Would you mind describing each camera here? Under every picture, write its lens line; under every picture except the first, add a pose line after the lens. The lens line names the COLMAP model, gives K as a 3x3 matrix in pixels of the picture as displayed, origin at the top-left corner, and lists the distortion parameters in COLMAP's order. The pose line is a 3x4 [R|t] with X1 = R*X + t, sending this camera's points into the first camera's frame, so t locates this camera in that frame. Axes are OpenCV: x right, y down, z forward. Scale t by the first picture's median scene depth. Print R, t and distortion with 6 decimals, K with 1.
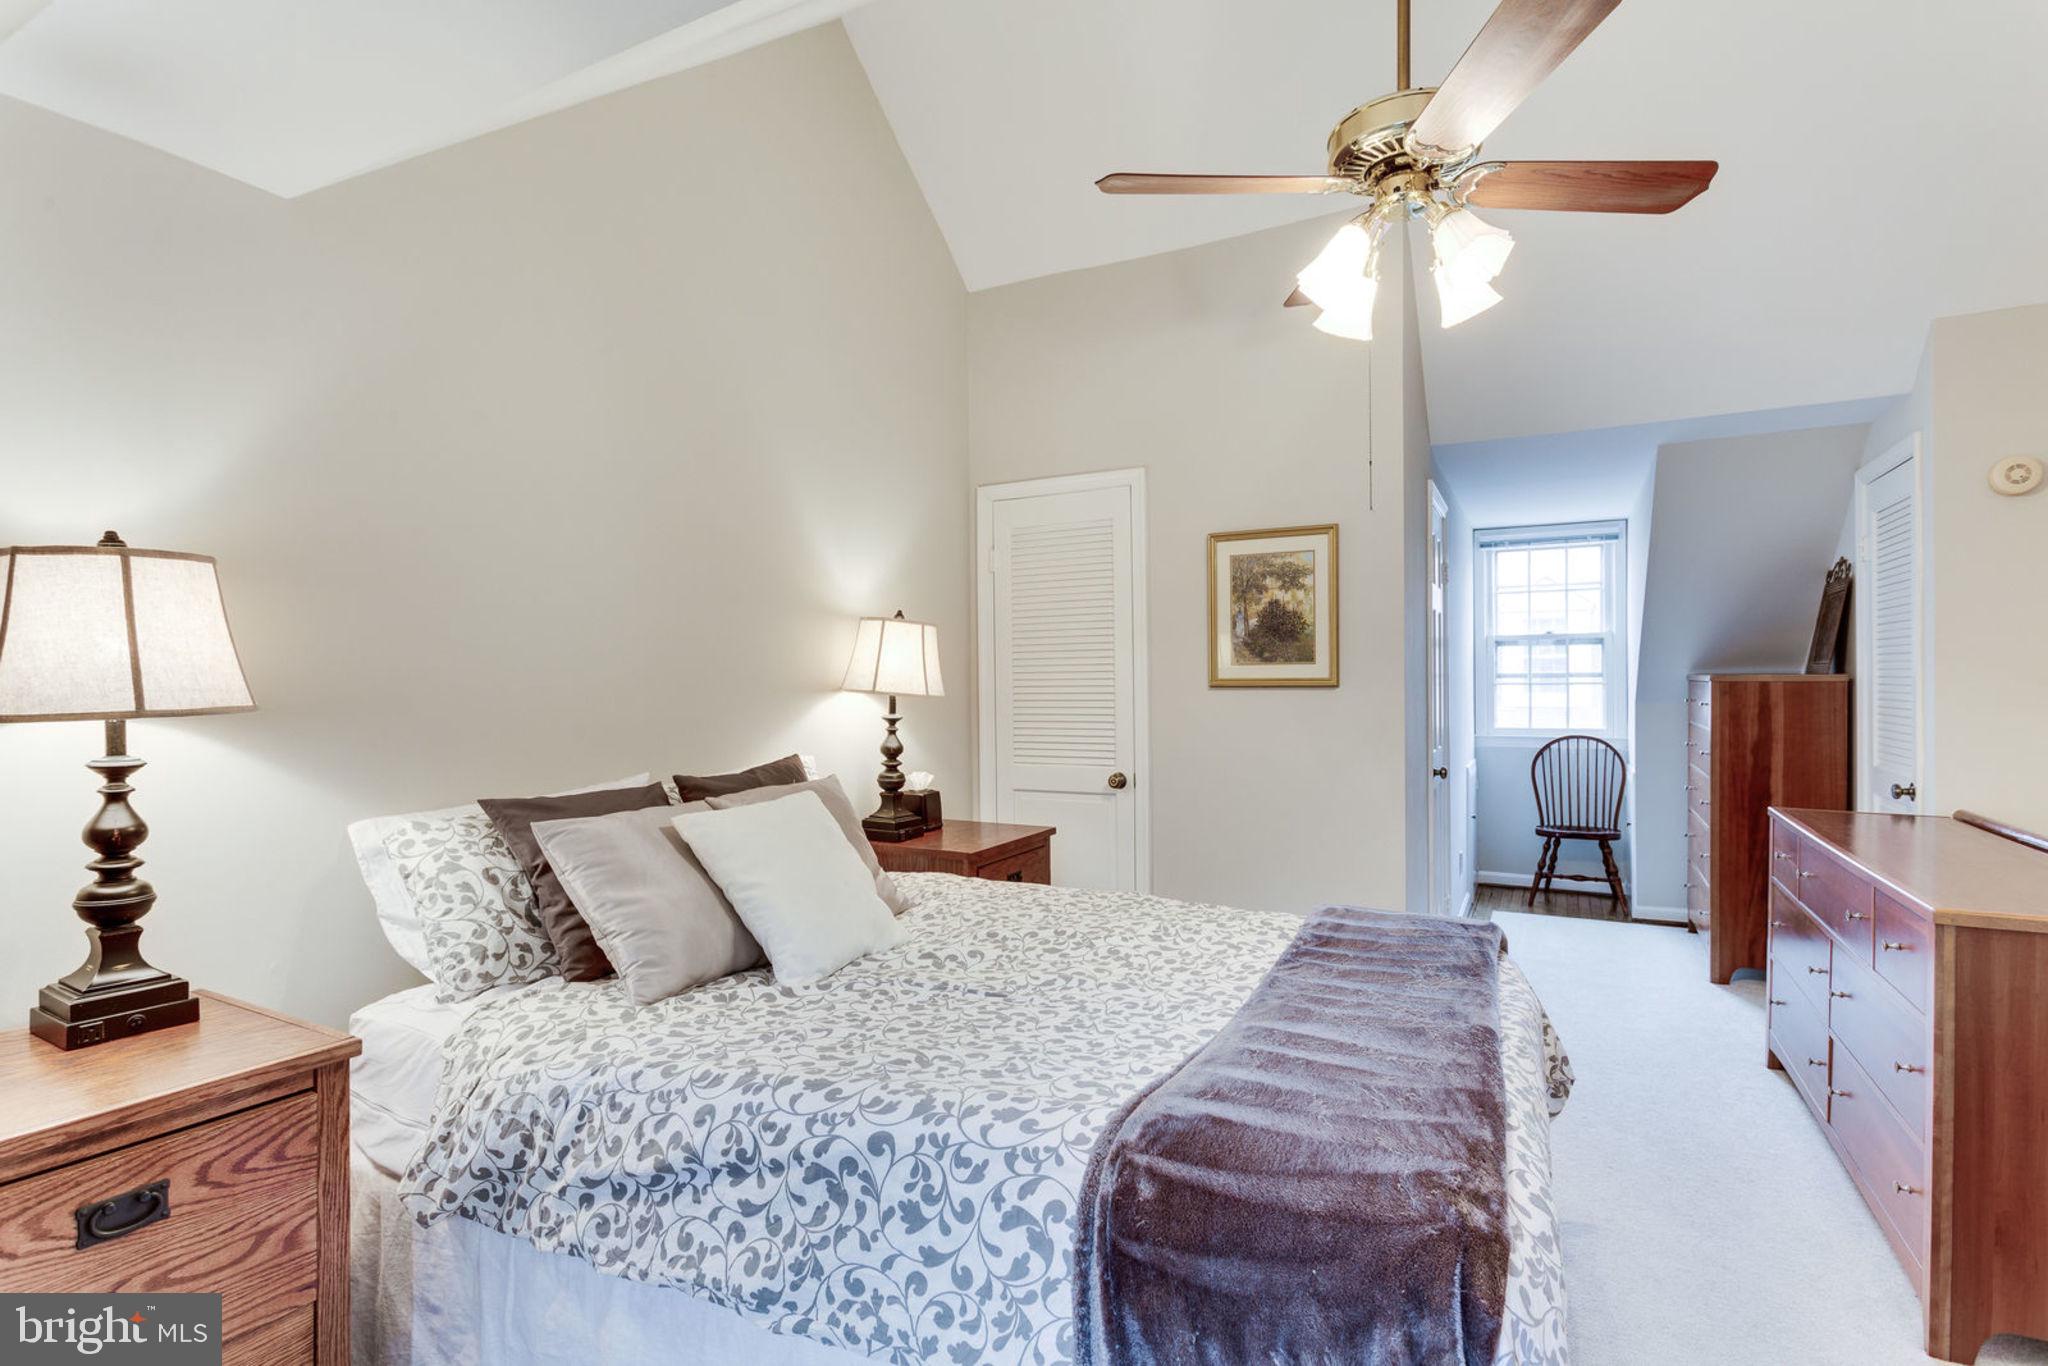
lens RADIAL K [[1018.1, 0, 1020.6], [0, 1018.1, 689.3], [0, 0, 1]] dist [0.004422, -0.001251]
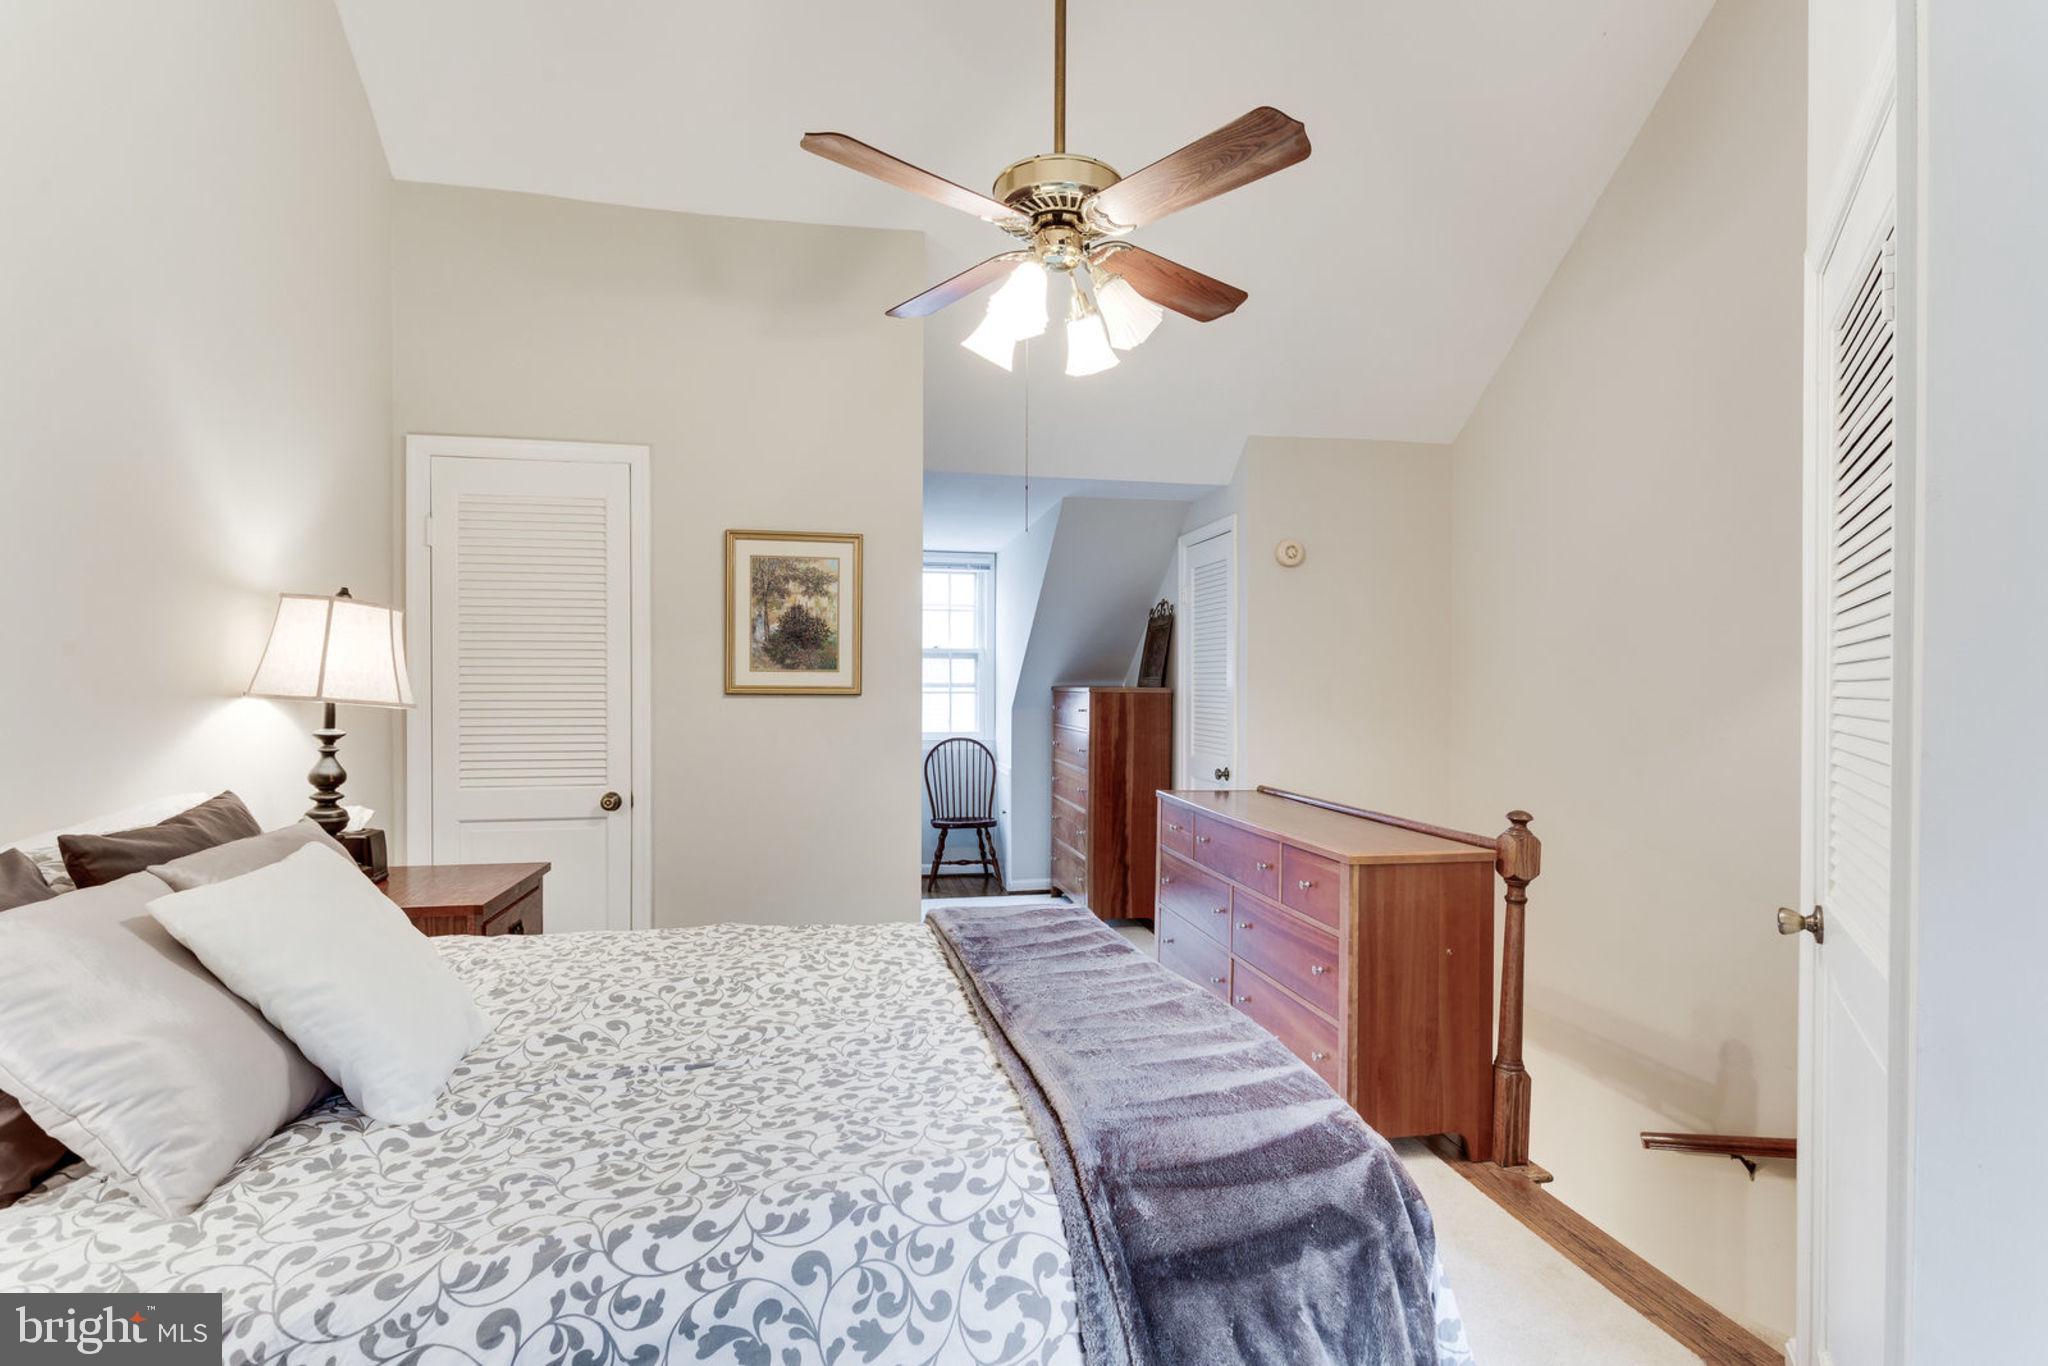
lens RADIAL K [[1018.1, 0, 1063.1], [0, 1018.1, 689.6], [0, 0, 1]] dist [0.004422, -0.001251]
pose [[0.759354, 0.009236, 0.650612, -0.188568], [-0.005573, 0.999955, -0.007691, -0.001261], [-0.650654, 0.002214, 0.759371, 0.096115]]
